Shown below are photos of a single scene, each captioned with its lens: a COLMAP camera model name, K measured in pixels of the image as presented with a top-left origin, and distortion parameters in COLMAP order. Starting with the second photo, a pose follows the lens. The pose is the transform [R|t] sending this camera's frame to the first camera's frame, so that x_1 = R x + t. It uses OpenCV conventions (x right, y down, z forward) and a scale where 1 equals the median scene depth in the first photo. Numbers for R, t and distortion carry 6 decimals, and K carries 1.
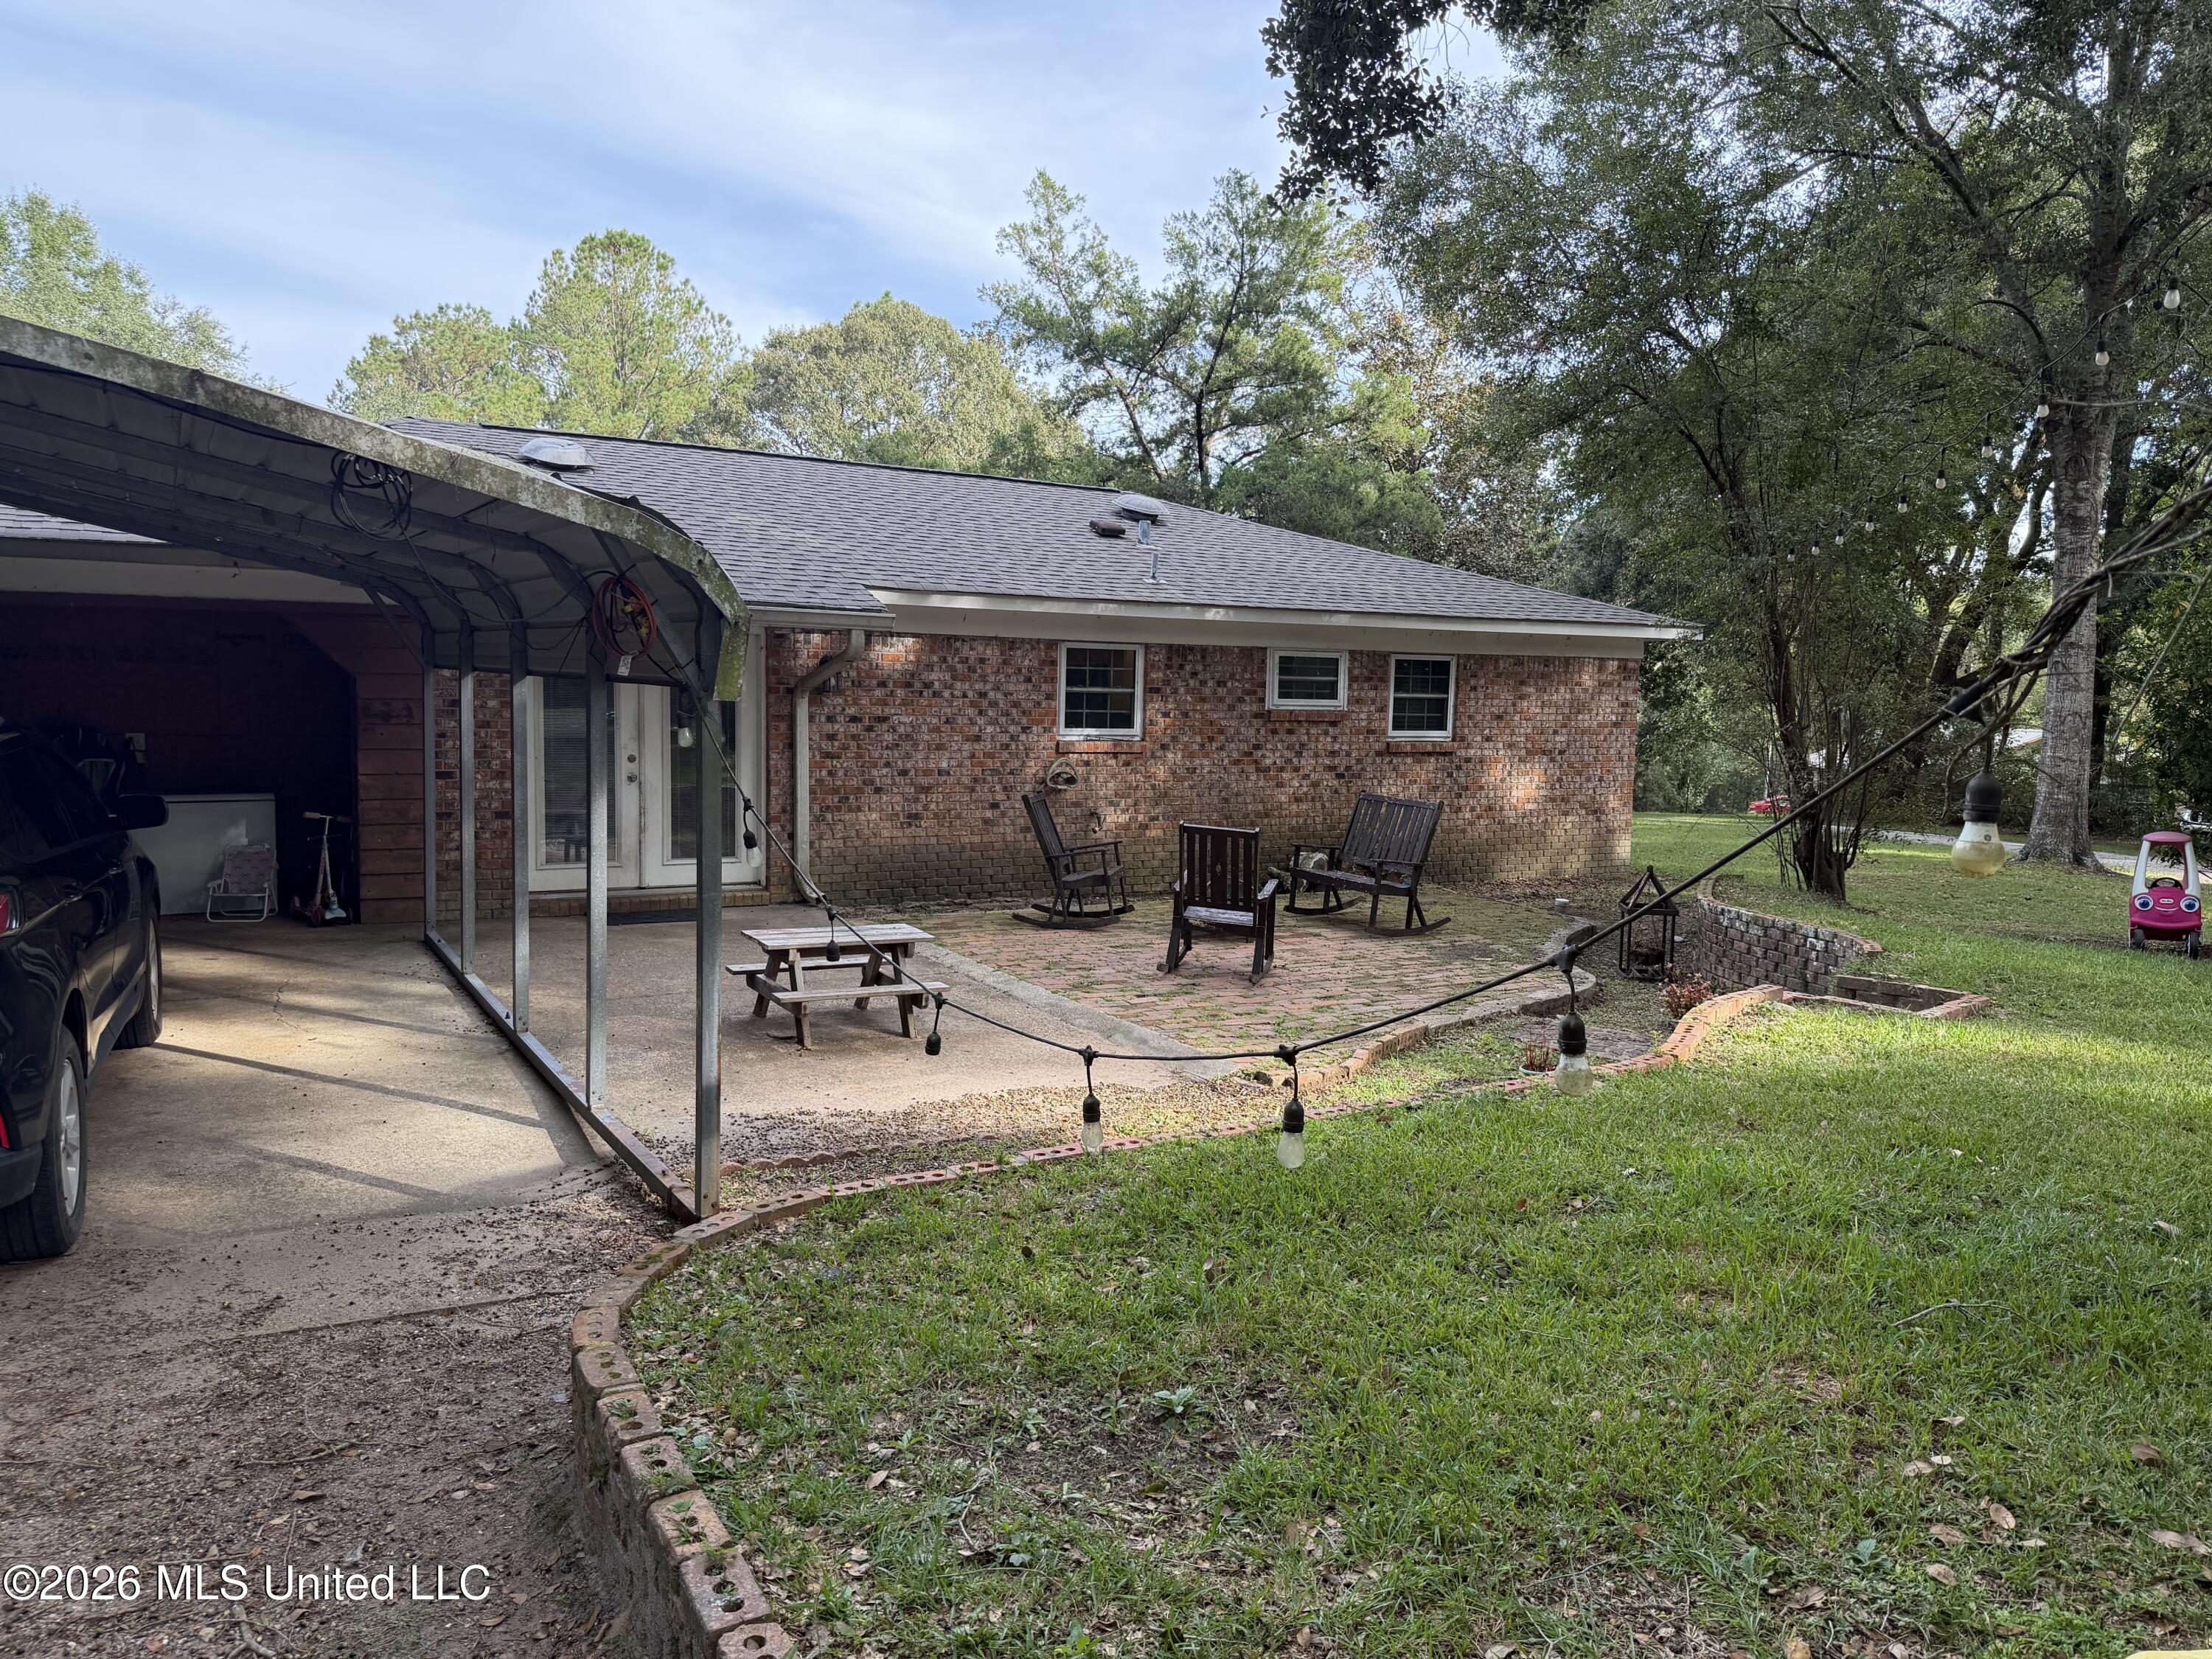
lens RADIAL K [[1550.9, 0, 1105.0], [0, 1550.9, 843.0], [0, 0, 1]] dist [0.036642, -0.054812]
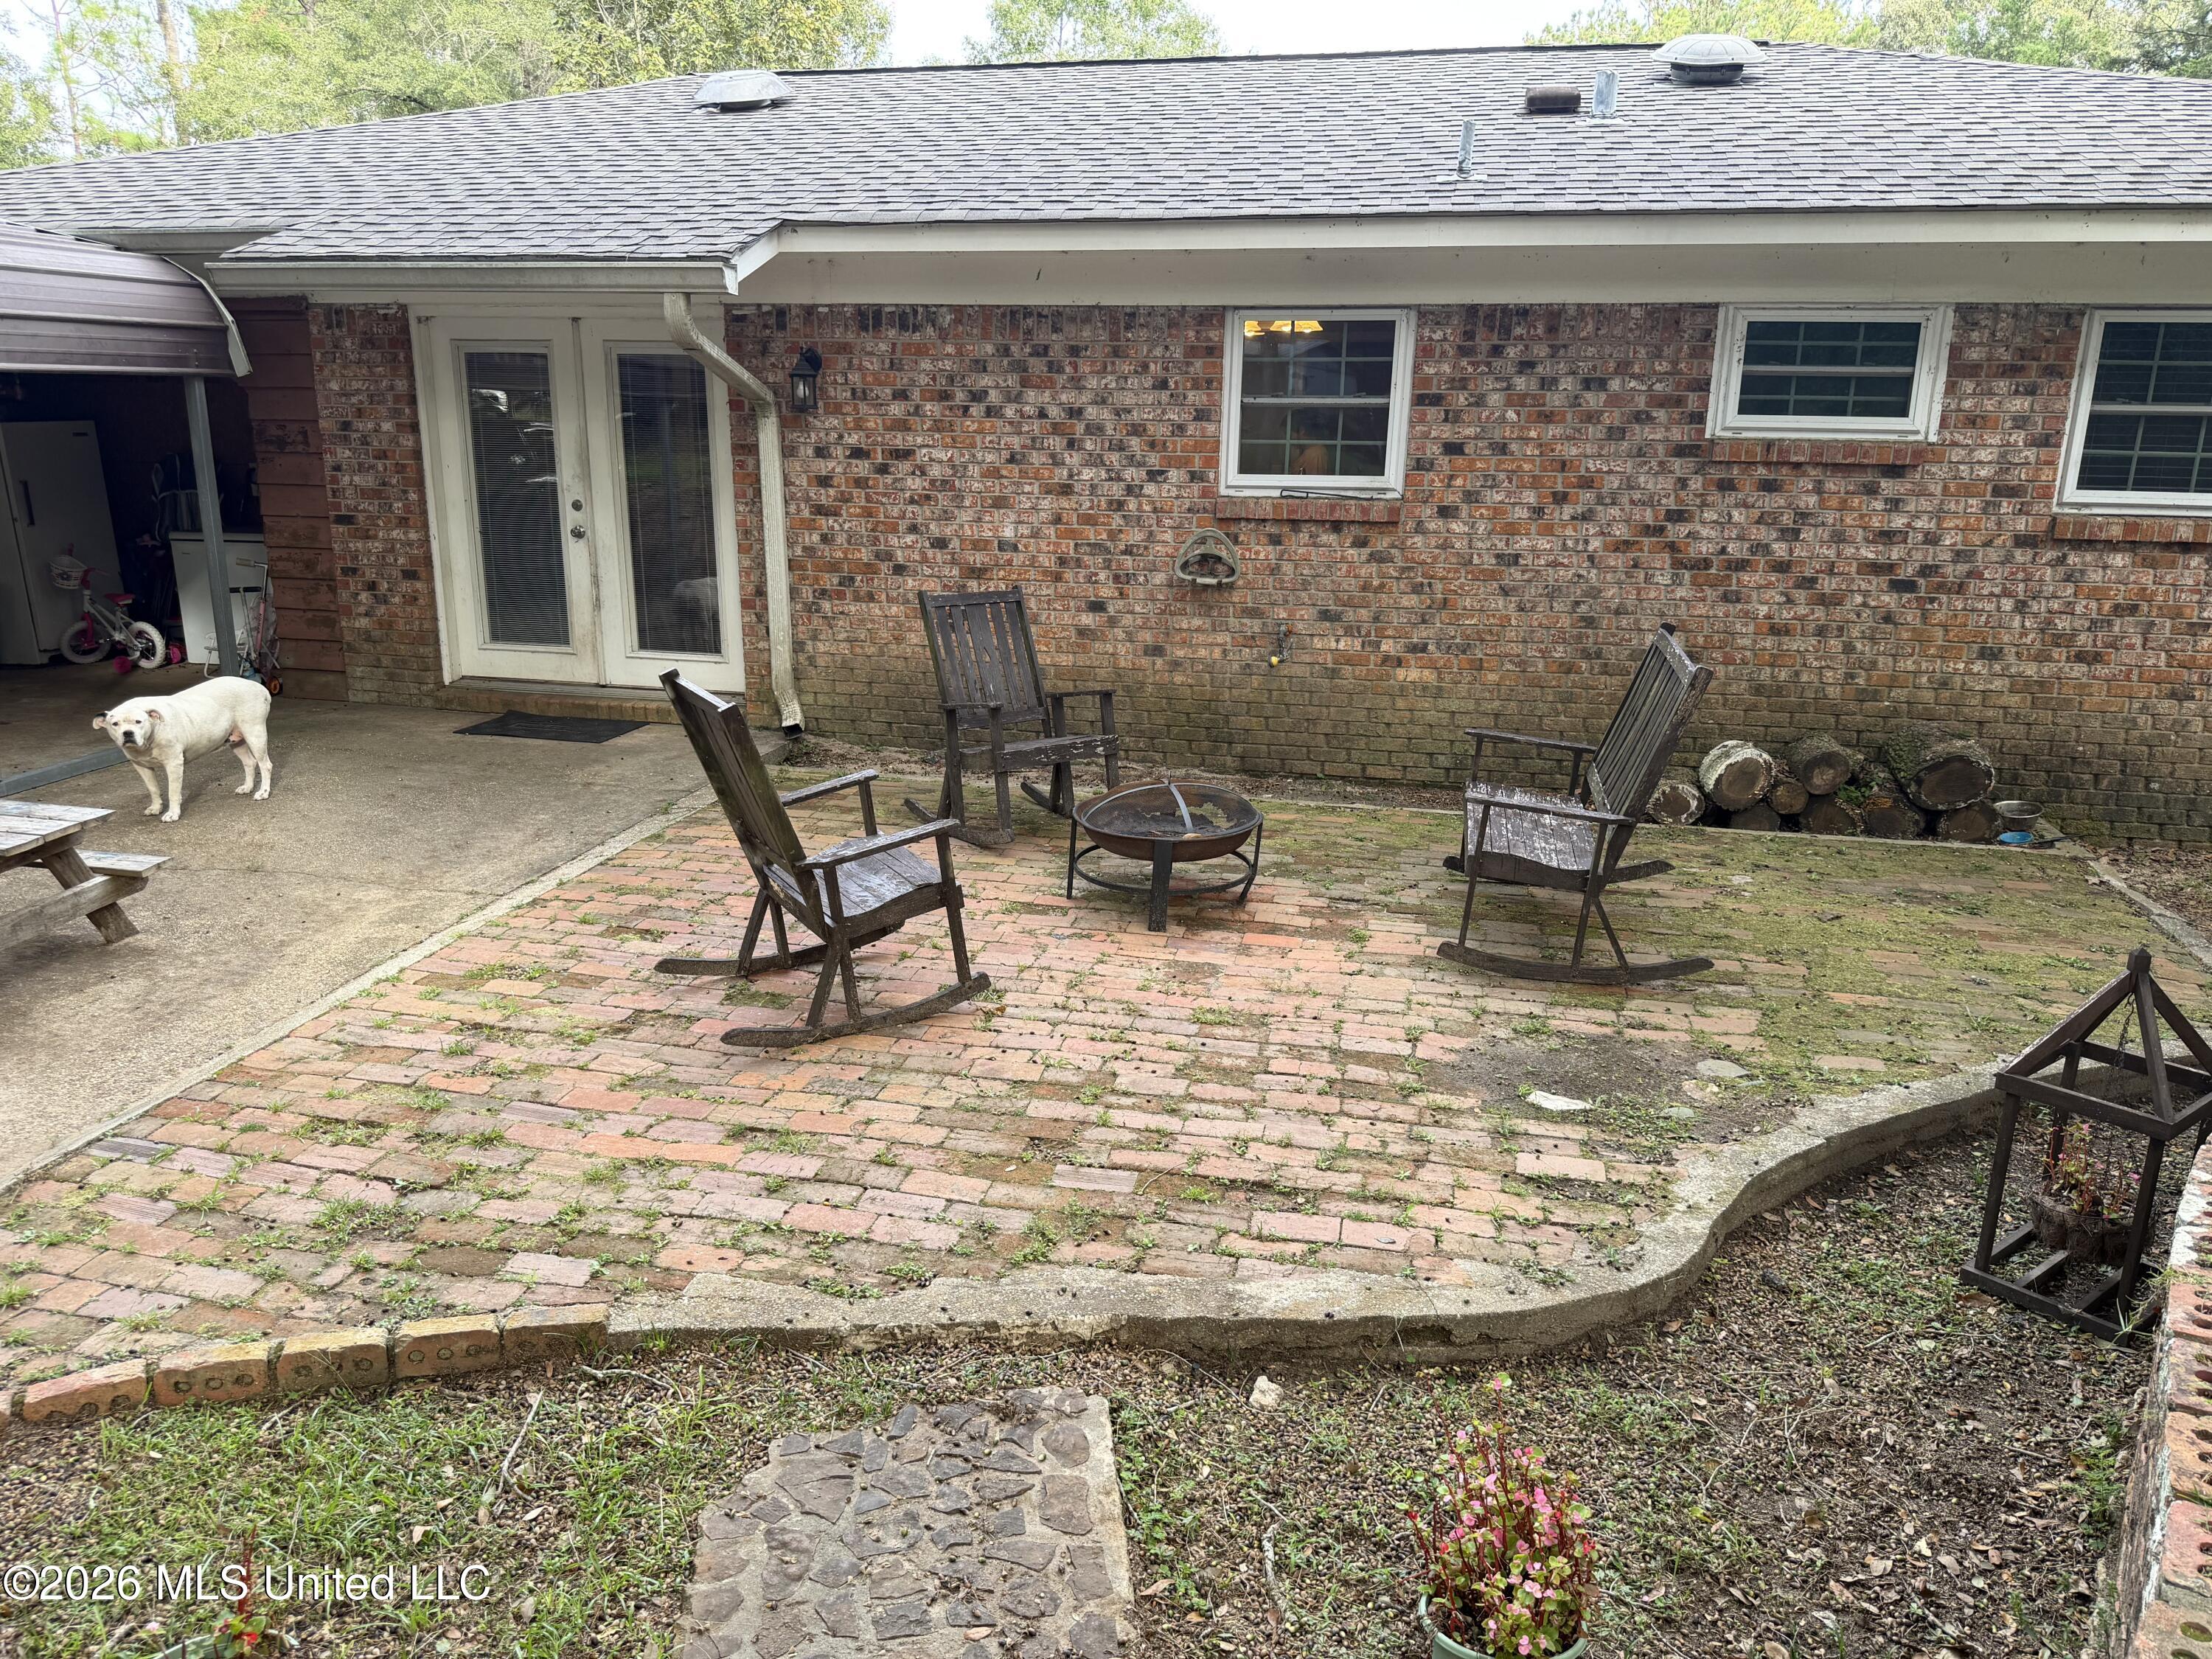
lens RADIAL K [[1533.1, 0, 1104.8], [0, 1533.1, 844.2], [0, 0, 1]] dist [0.164432, -0.337361]
pose [[0.736945, 0.166001, -0.655253, 0.336378], [-0.065468, 0.982347, 0.175237, -0.038133], [0.672775, -0.086242, 0.734803, 0.555758]]
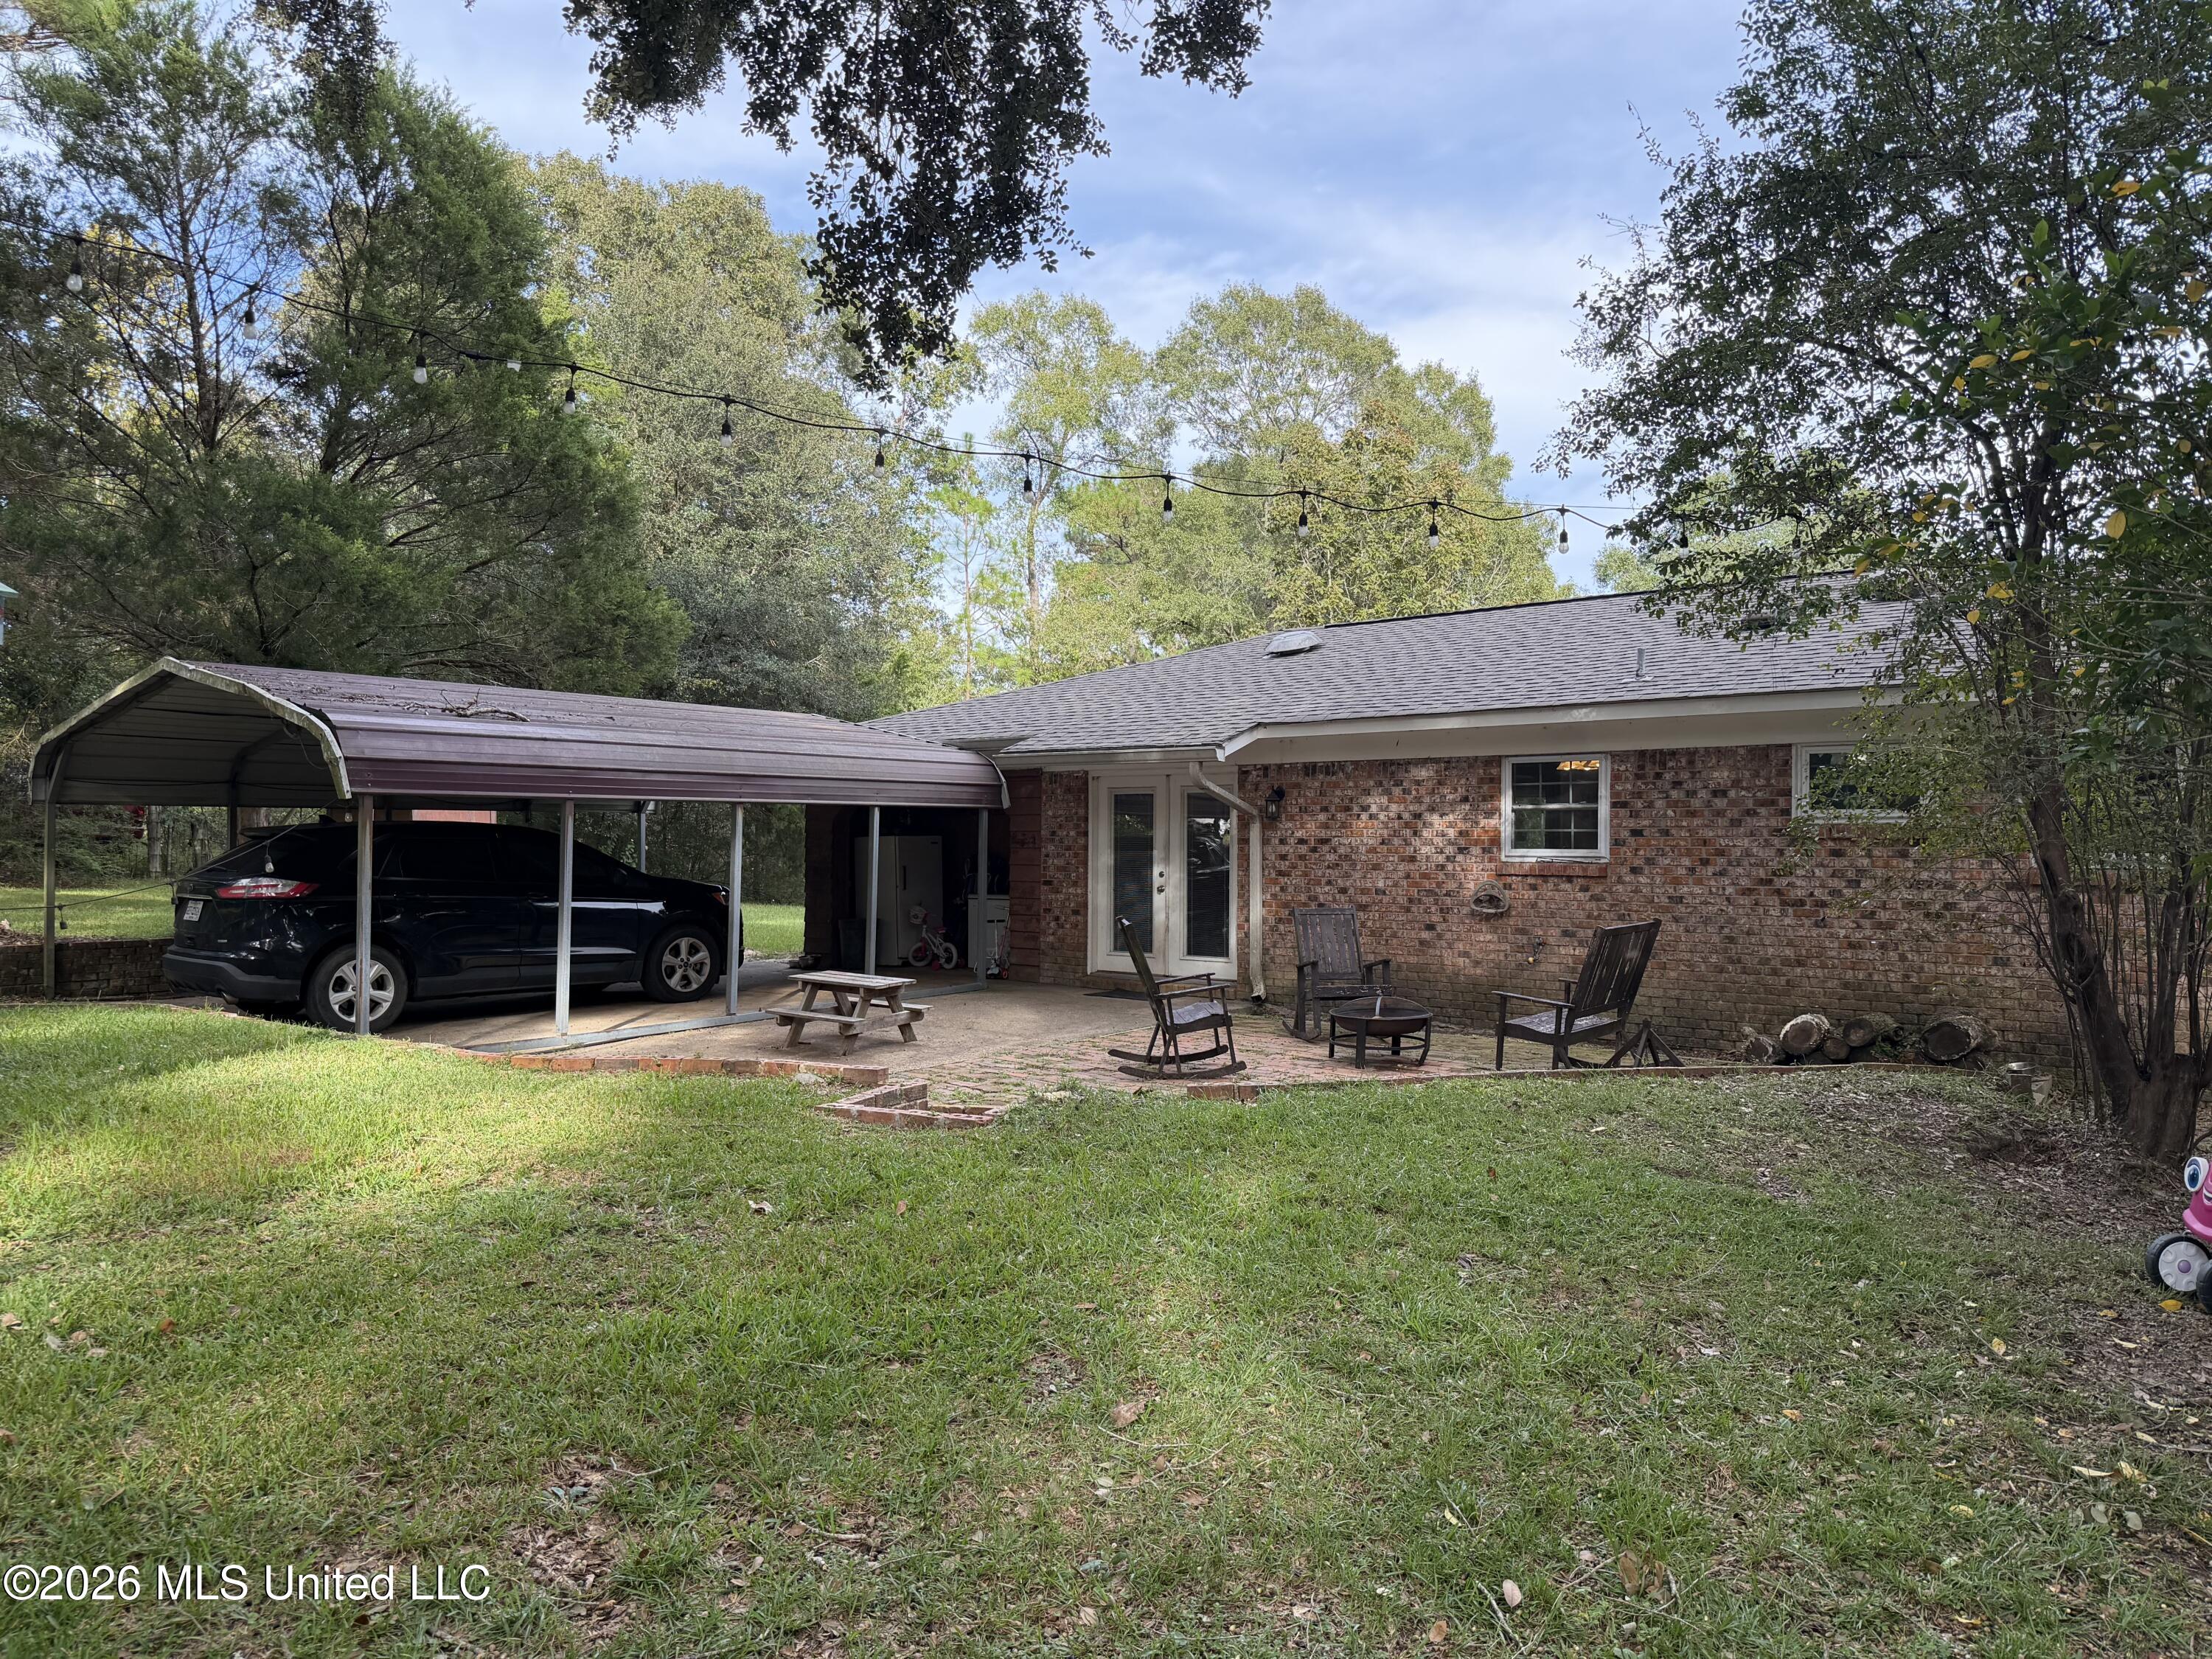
lens RADIAL K [[1533.1, 0, 1104.8], [0, 1533.1, 844.2], [0, 0, 1]] dist [0.164432, -0.337361]
pose [[0.356095, -0.023772, -0.934147, 0.774193], [-0.092270, 0.993896, -0.060466, 0.002007], [0.929883, 0.107725, 0.351728, 0.455102]]
